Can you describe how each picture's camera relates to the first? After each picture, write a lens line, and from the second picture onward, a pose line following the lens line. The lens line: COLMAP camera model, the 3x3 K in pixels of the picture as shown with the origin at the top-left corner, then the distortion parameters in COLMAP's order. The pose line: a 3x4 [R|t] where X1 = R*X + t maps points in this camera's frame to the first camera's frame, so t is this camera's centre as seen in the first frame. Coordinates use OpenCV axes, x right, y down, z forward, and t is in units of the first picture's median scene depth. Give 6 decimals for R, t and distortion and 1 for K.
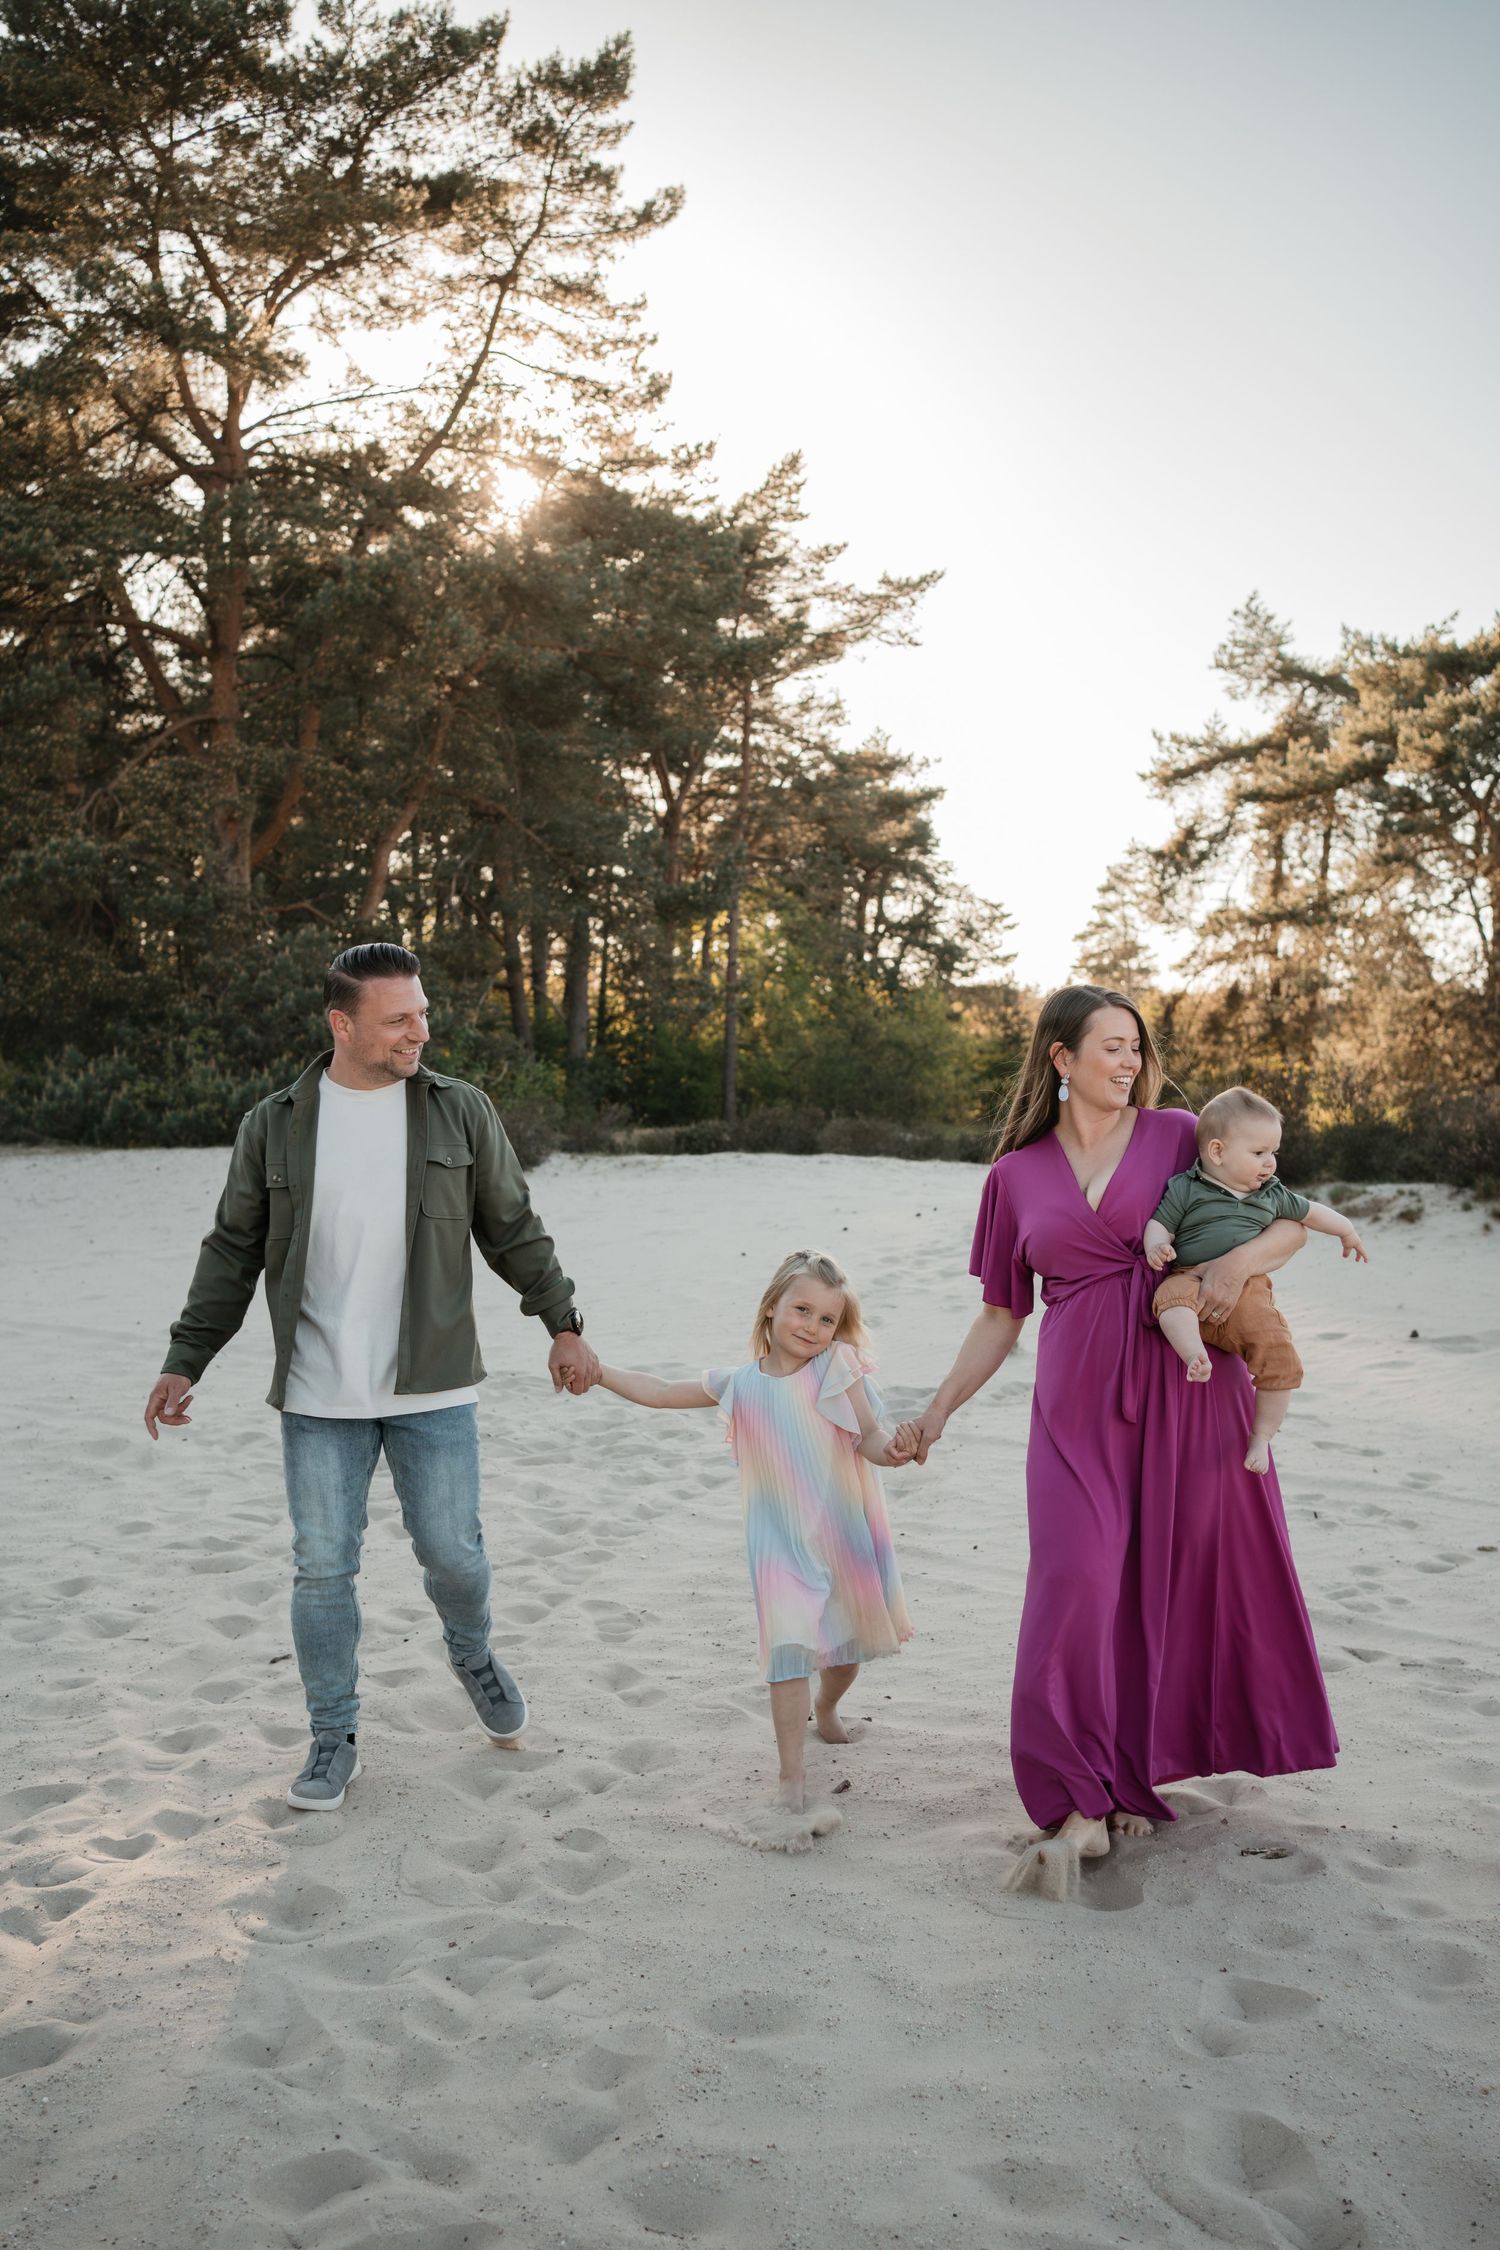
lens RADIAL K [[2268.2, 0, 766.3], [0, 2268.2, 1103.8], [0, 0, 1]] dist [0.063397, 0.000000]
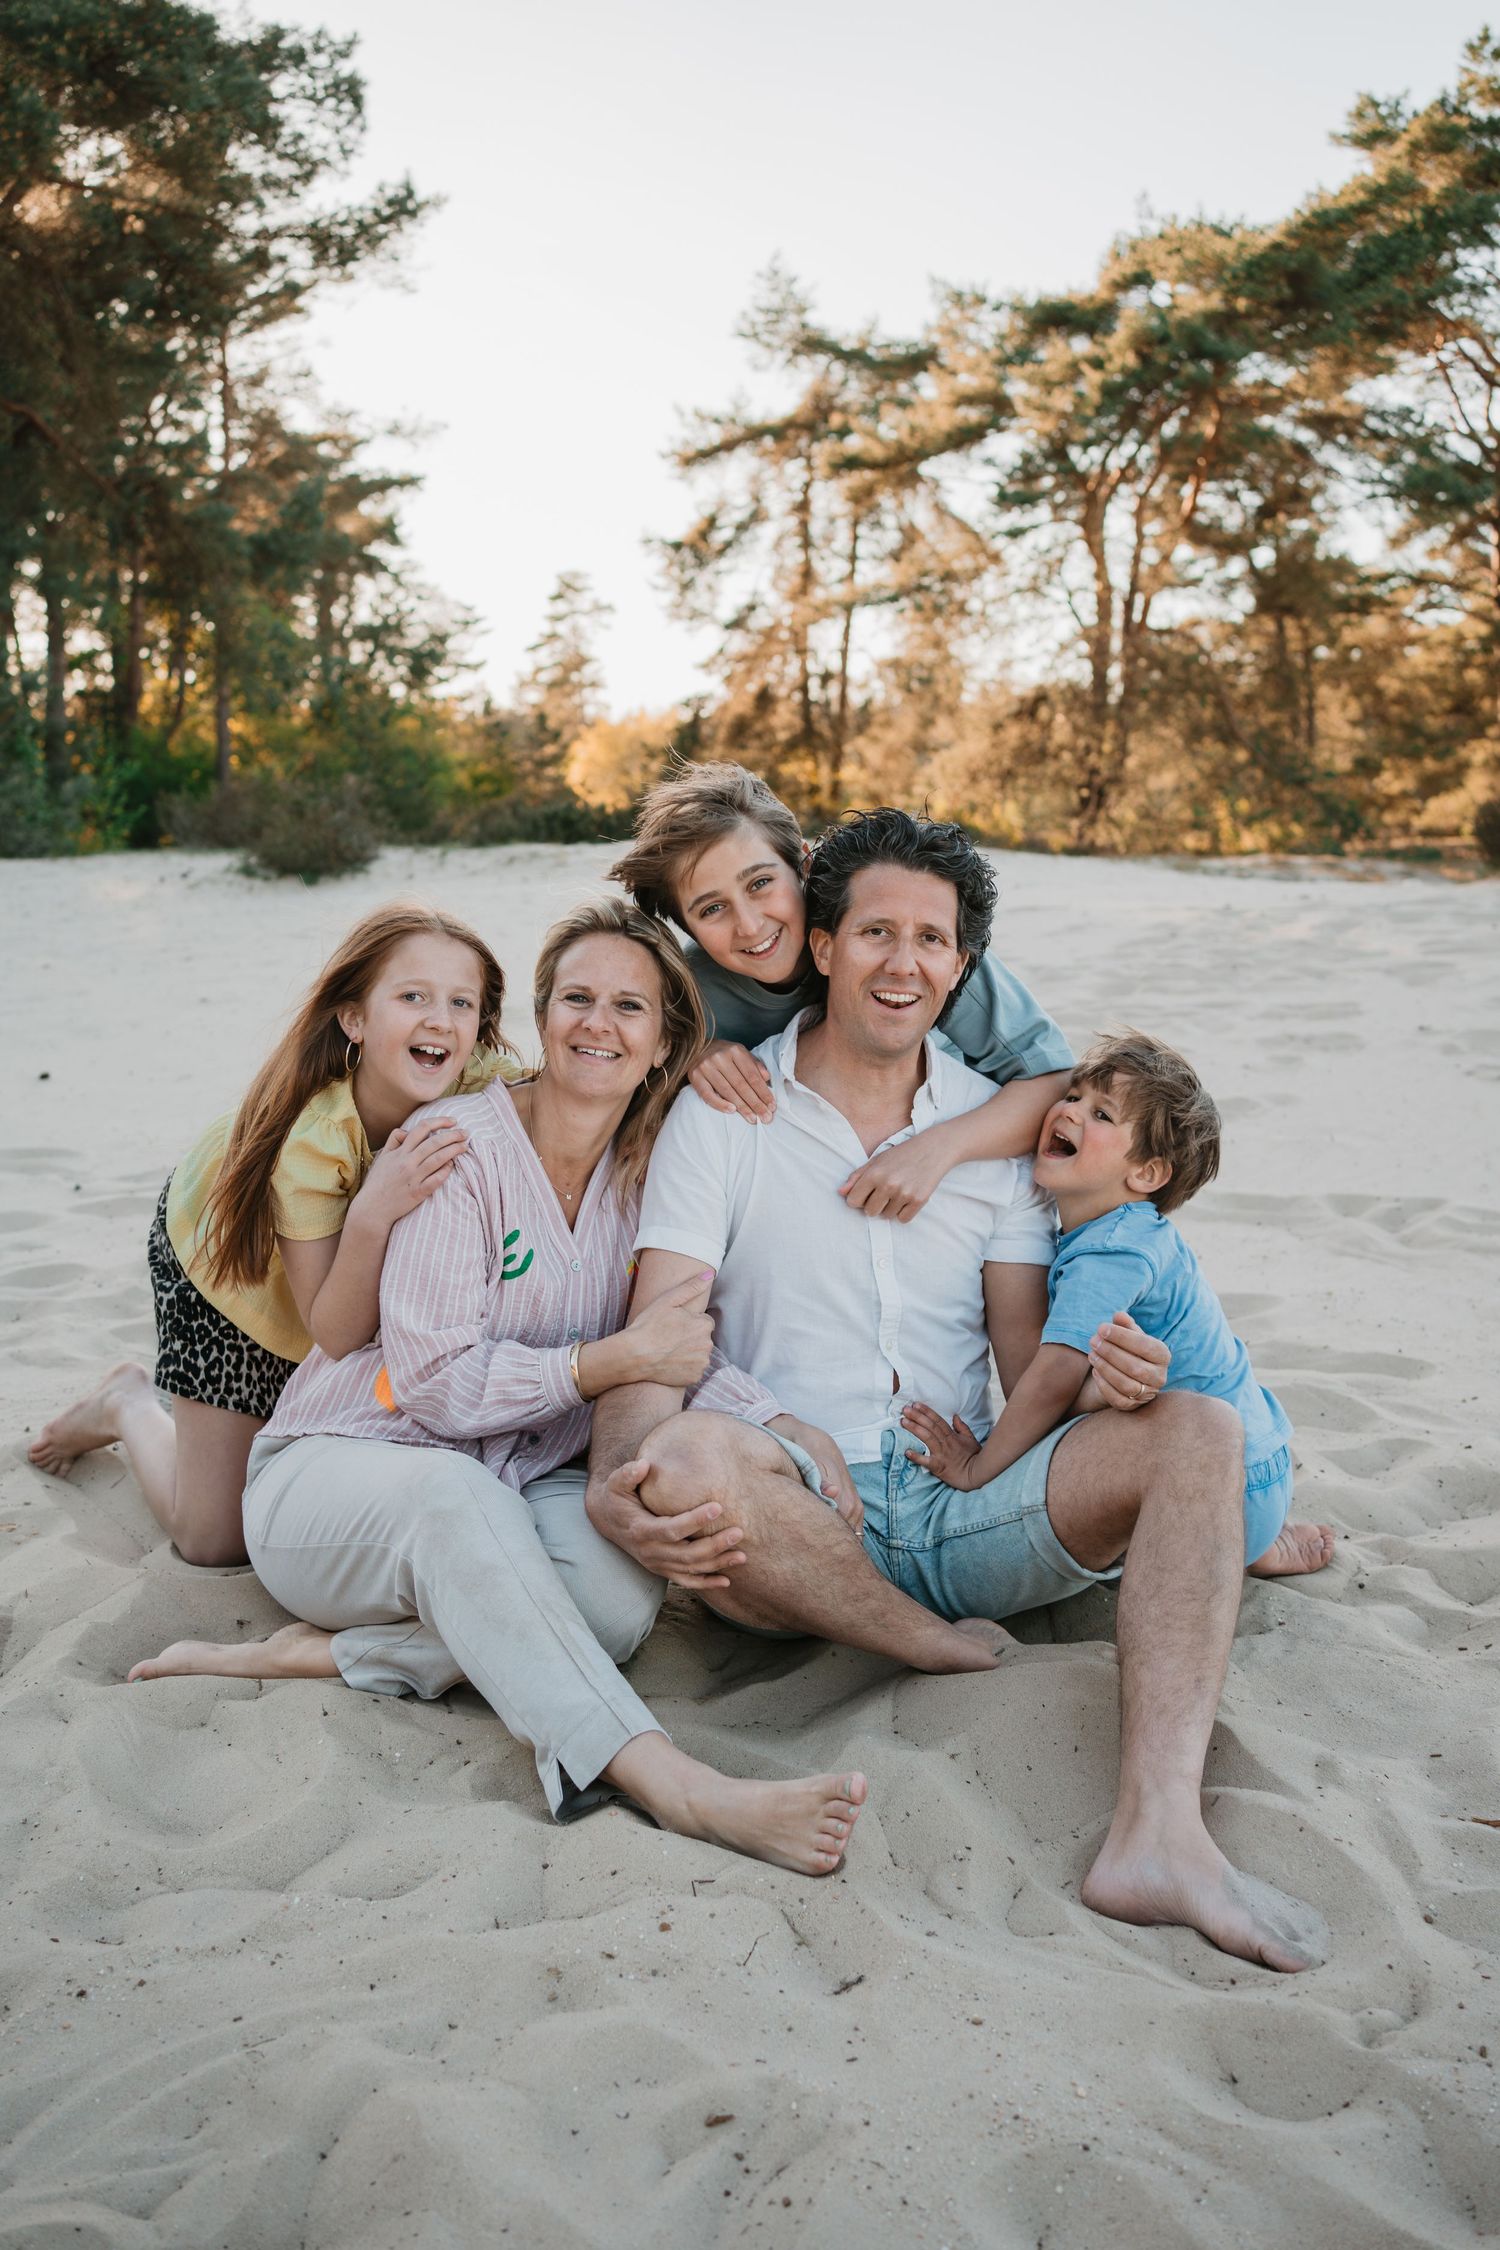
lens RADIAL K [[2268.2, 0, 759.8], [0, 2268.2, 1114.4], [0, 0, 1]] dist [0.063397, 0.000000]
pose [[0.969107, -0.048013, 0.241921, -0.033053], [0.017242, 0.991658, 0.127739, 0.003572], [-0.246036, -0.119621, 0.961851, 0.068469]]
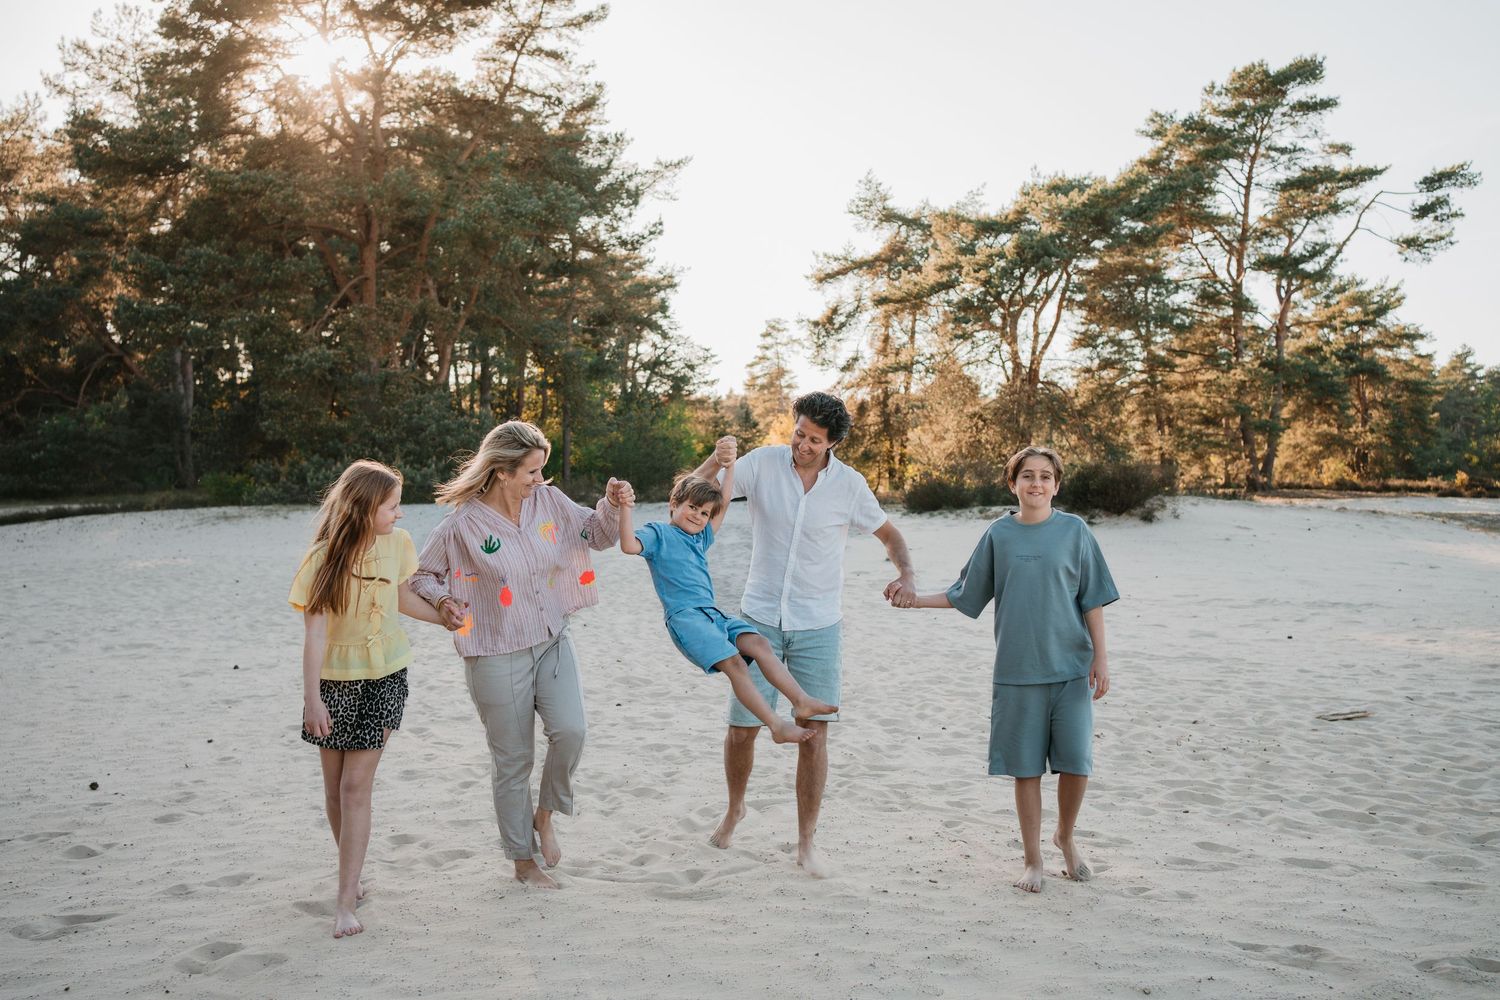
lens RADIAL K [[1512.1, 0, 740.7], [0, 1512.1, 510.5], [0, 0, 1]] dist [0.063397, 0.000000]
pose [[0.990354, -0.019103, 0.137234, -0.039996], [0.015701, 0.999543, 0.025828, -0.001573], [-0.137665, -0.023424, 0.990202, -0.105840]]
